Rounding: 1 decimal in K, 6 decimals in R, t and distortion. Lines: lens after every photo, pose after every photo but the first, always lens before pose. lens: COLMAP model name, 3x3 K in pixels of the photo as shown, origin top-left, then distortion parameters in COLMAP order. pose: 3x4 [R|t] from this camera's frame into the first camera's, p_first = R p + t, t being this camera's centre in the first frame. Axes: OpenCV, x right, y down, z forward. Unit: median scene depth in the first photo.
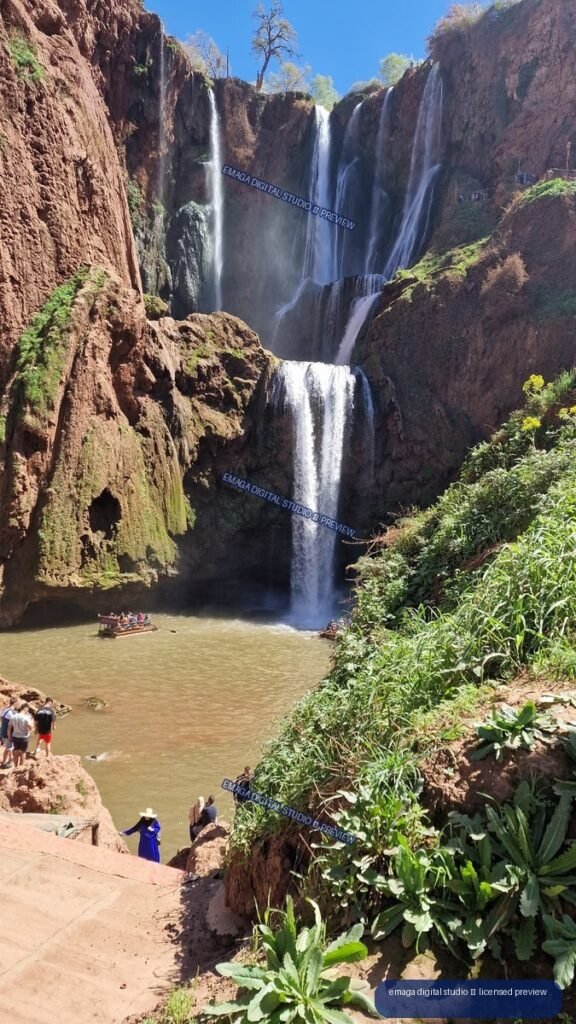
lens RADIAL K [[681.1, 0, 286.9], [0, 681.1, 517.8], [0, 0, 1]] dist [0.100997, -0.092476]
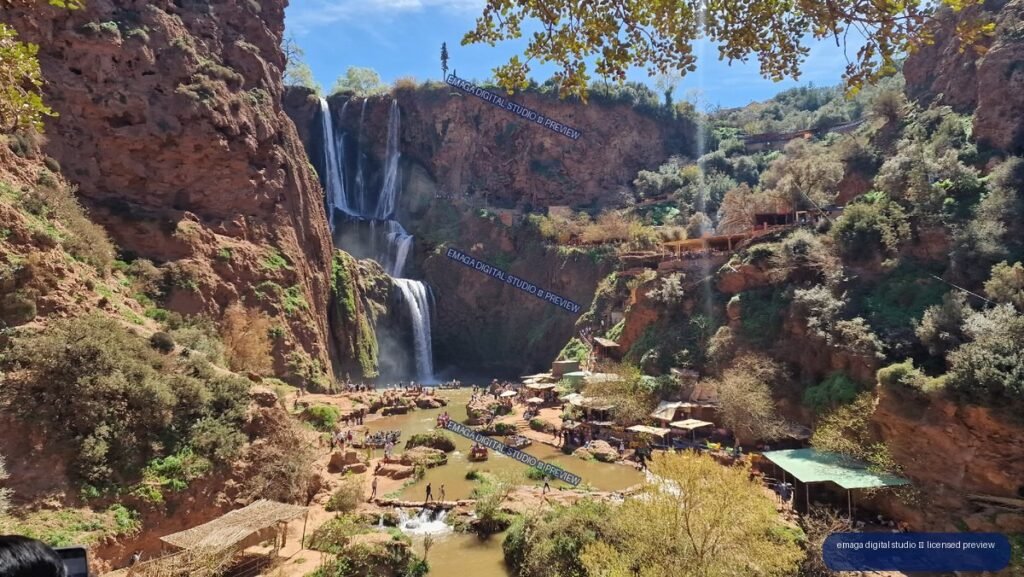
lens RADIAL K [[681.1, 0, 524.8], [0, 681.1, 281.9], [0, 0, 1]] dist [0.100997, -0.092476]
pose [[0.804757, -0.030411, 0.592824, -1.114372], [0.050644, 0.998563, -0.017524, -0.161553], [-0.591440, 0.044125, 0.805141, -1.258755]]
